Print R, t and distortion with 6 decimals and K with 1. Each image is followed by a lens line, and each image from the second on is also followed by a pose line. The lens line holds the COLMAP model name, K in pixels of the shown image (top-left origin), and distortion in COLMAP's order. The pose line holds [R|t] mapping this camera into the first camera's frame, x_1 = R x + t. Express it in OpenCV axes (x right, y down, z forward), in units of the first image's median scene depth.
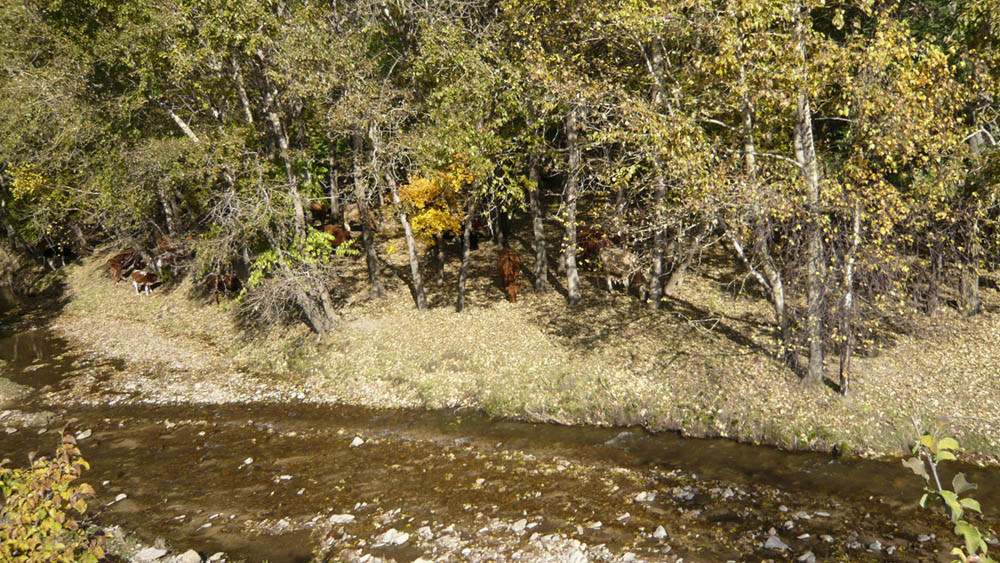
lens RADIAL K [[858.7, 0, 500.0], [0, 858.7, 281.5], [0, 0, 1]] dist [-0.072668, 0.010668]
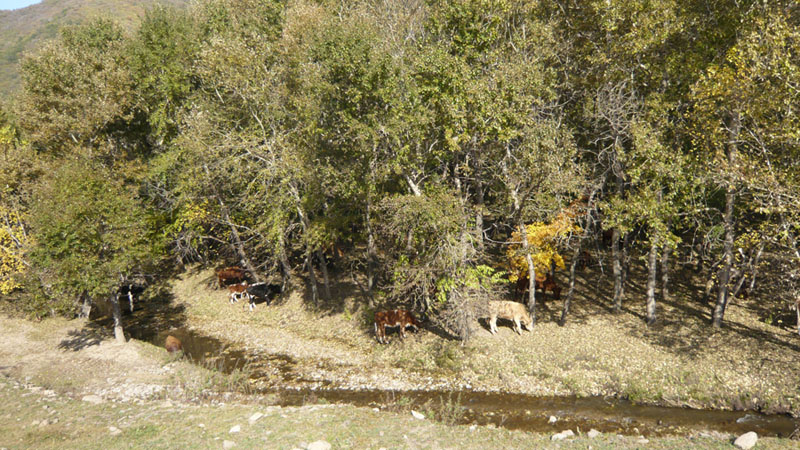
lens RADIAL K [[687.0, 0, 400.0], [0, 687.0, 225.0], [0, 0, 1]] dist [-0.072668, 0.010668]
pose [[0.998210, 0.039593, 0.044819, -0.424091], [-0.034326, 0.993031, -0.112742, 0.007120], [-0.048971, 0.111002, 0.992613, -0.103627]]
